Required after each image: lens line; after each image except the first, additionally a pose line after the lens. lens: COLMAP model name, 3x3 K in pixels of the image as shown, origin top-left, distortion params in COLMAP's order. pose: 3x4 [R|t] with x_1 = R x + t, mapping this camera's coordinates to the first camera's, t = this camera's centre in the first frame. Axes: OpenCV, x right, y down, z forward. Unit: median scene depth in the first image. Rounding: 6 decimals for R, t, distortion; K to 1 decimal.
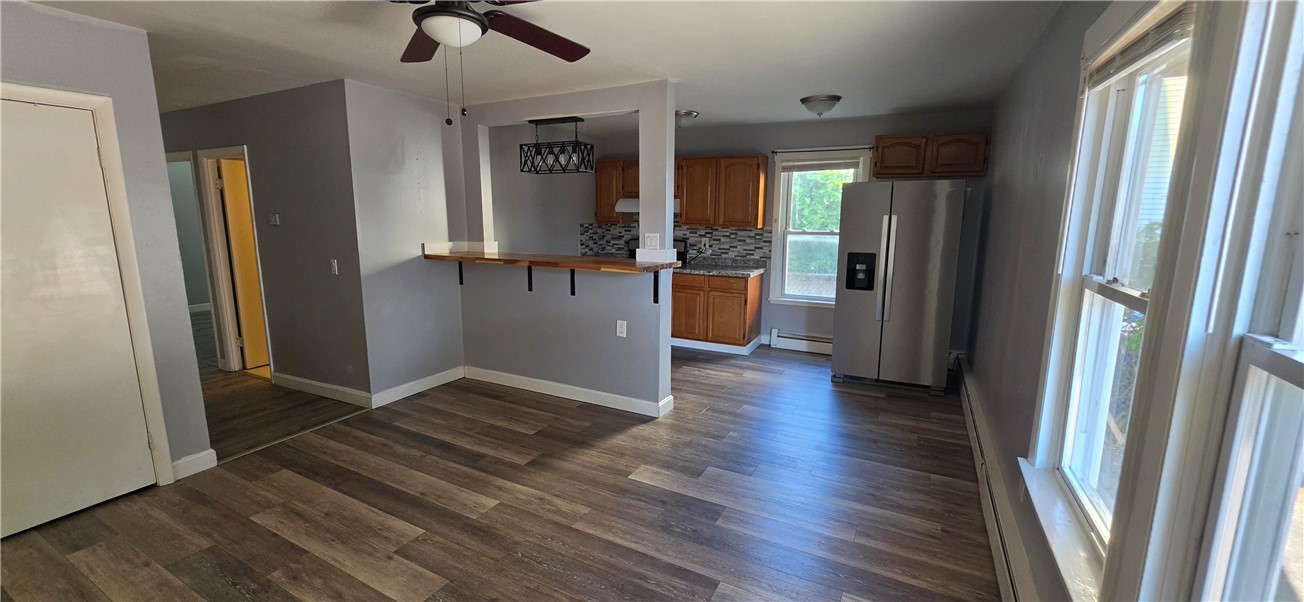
lens RADIAL K [[521.1, 0, 648.6], [0, 521.1, 299.7], [0, 0, 1]] dist [-0.003083, 0.000567]
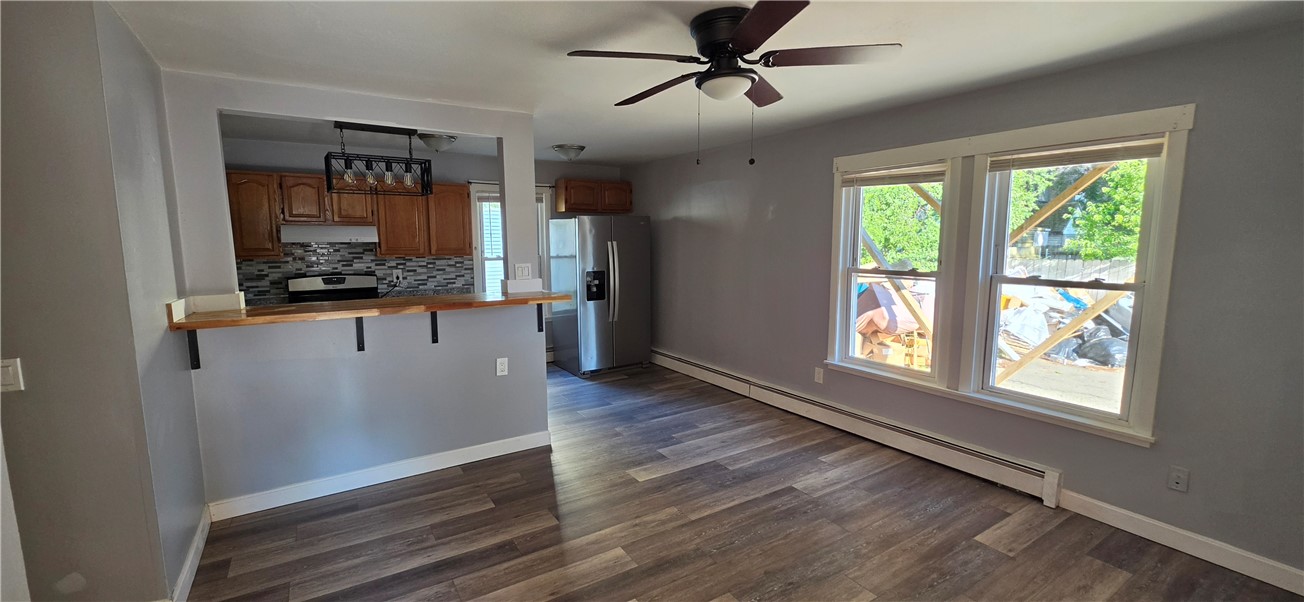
lens RADIAL K [[521.1, 0, 644.2], [0, 521.1, 296.8], [0, 0, 1]] dist [-0.003083, 0.000567]
pose [[0.493345, -0.107657, 0.863146, -0.513925], [0.152448, 0.987654, 0.036052, -0.044849], [-0.856371, 0.113798, 0.503666, 0.214544]]
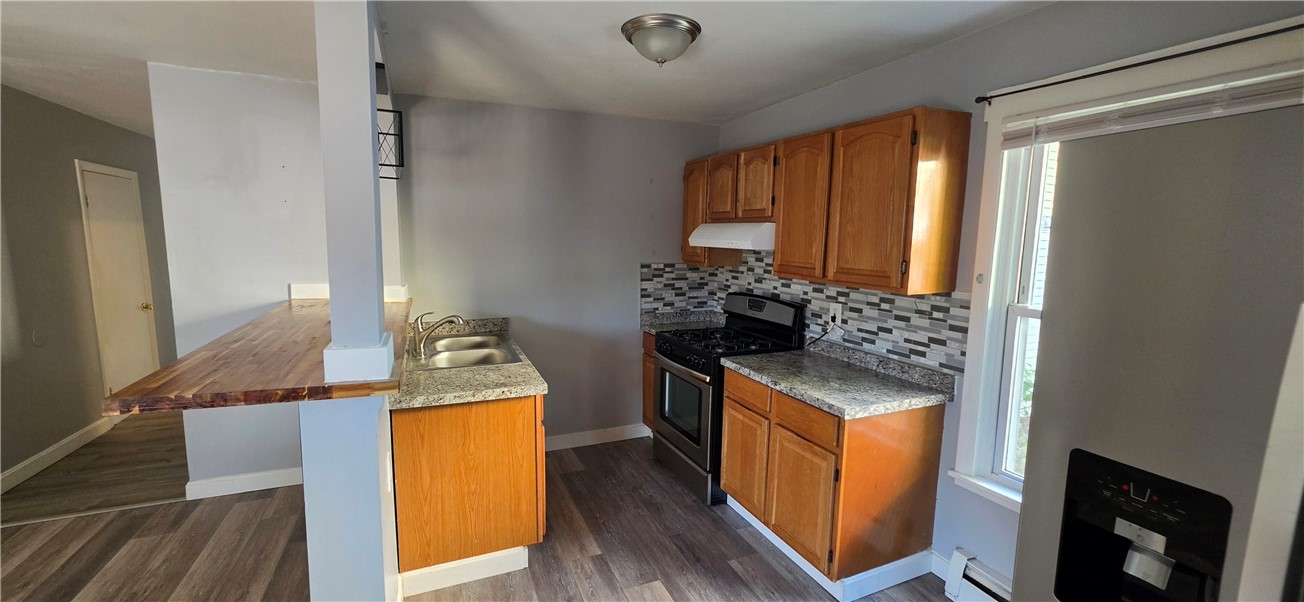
lens RADIAL K [[521.1, 0, 648.1], [0, 521.1, 309.0], [0, 0, 1]] dist [-0.003083, 0.000567]
pose [[0.779433, 0.096870, -0.618952, 0.305043], [-0.120654, 0.992689, 0.003426, -0.105392], [0.614758, 0.072009, 0.785422, 0.575871]]
